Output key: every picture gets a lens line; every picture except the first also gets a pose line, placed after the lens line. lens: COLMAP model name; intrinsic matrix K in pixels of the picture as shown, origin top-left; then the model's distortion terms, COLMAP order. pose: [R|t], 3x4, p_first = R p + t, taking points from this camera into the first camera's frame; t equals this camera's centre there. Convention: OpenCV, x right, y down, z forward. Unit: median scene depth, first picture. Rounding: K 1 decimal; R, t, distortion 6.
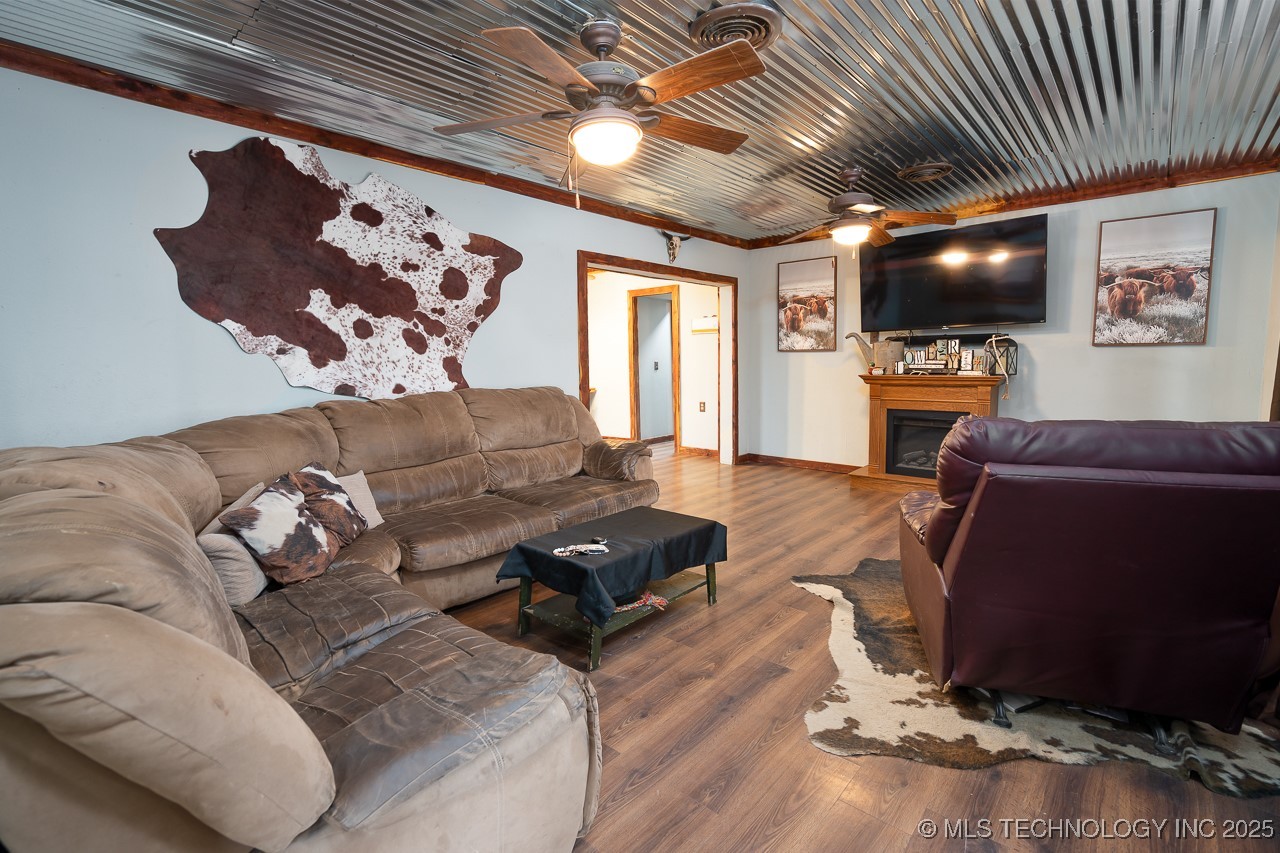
lens RADIAL K [[586.3, 0, 643.2], [0, 586.3, 406.5], [0, 0, 1]] dist [-0.001023, 0.000049]
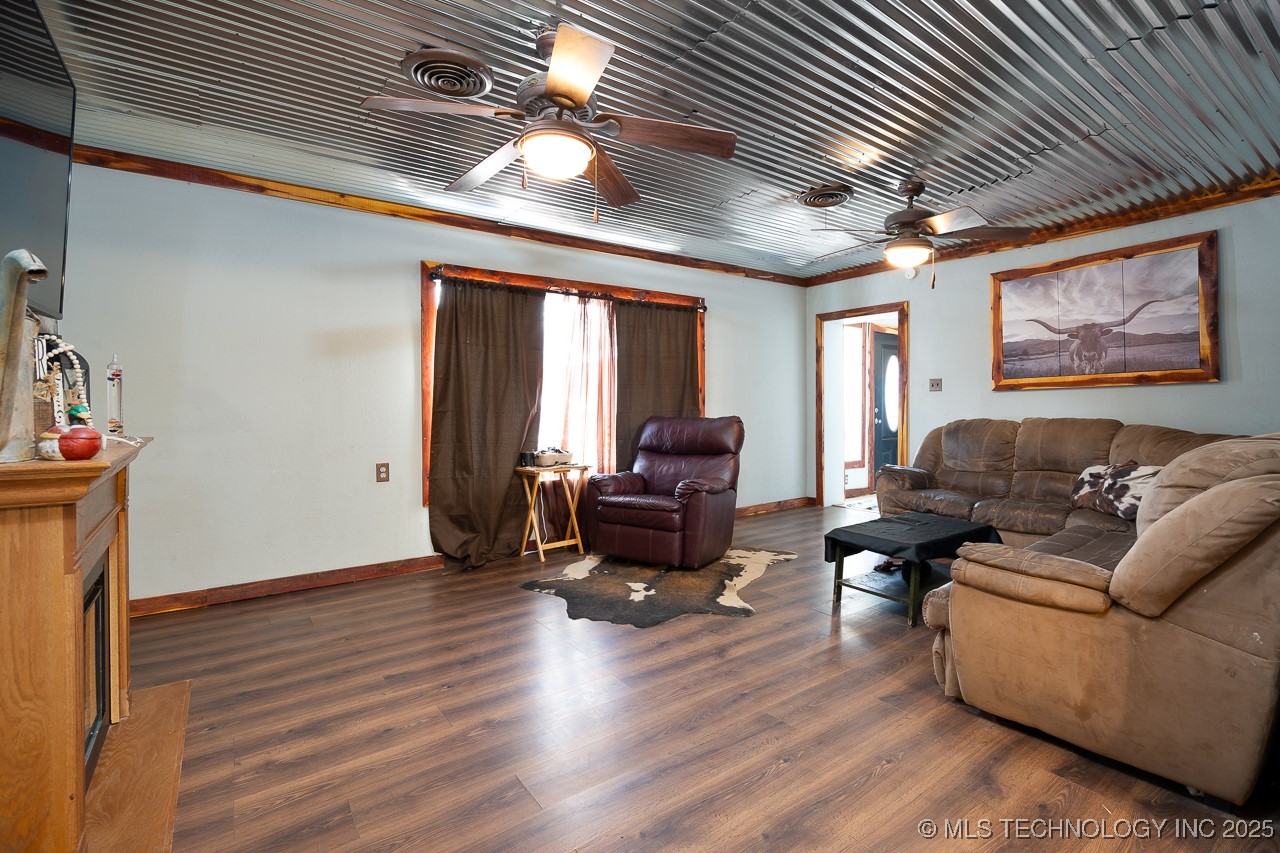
lens RADIAL K [[586.3, 0, 643.2], [0, 586.3, 406.5], [0, 0, 1]] dist [-0.001023, 0.000049]
pose [[-0.972933, 0.018944, 0.230311, 0.175834], [0.039706, 0.995517, 0.085850, -0.130113], [-0.227653, 0.092671, -0.969323, 1.750791]]
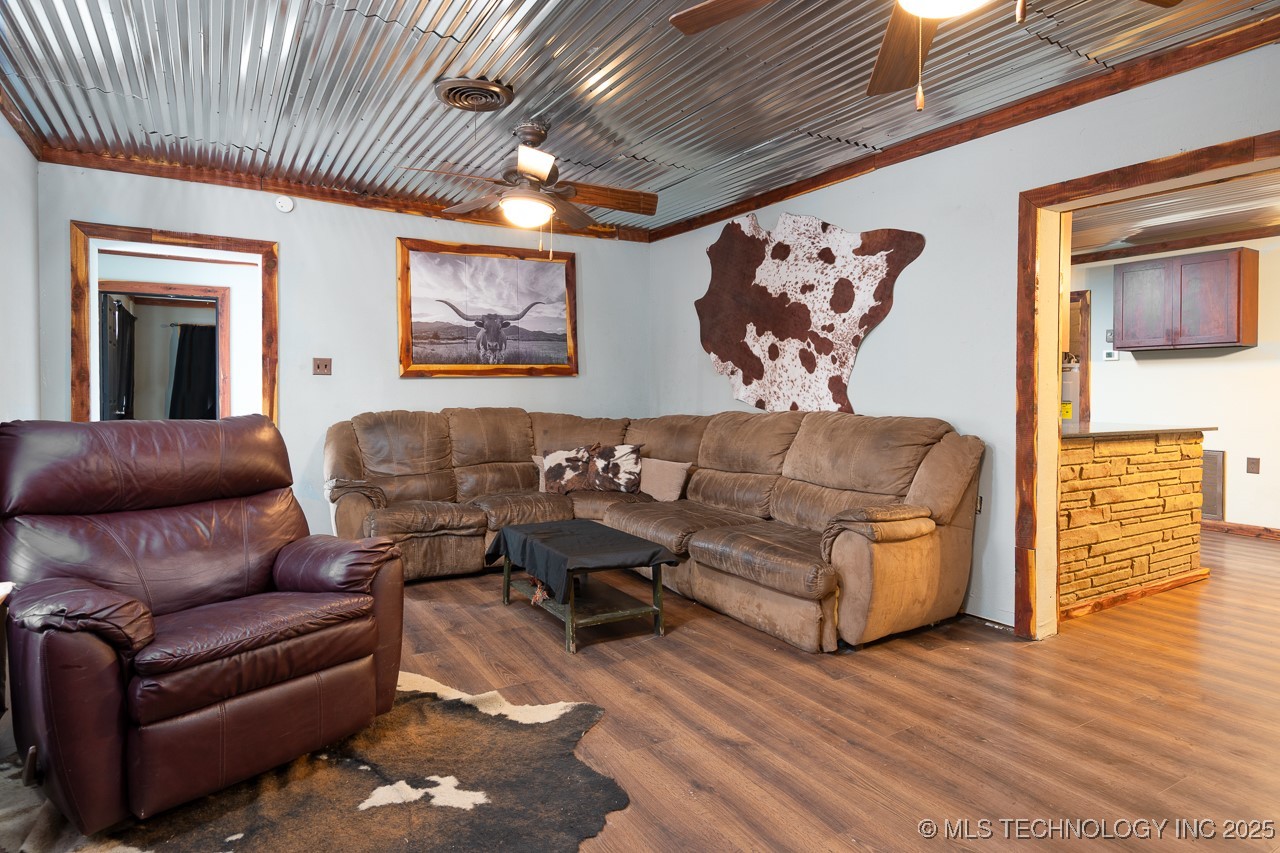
lens RADIAL K [[718.7, 0, 640.6], [0, 718.7, 404.7], [0, 0, 1]] dist [0.001294, 0.000686]
pose [[-0.305169, 0.030062, -0.951824, 0.890376], [-0.083267, 0.994831, 0.058117, -0.085094], [0.948651, 0.096991, -0.301089, 1.121390]]
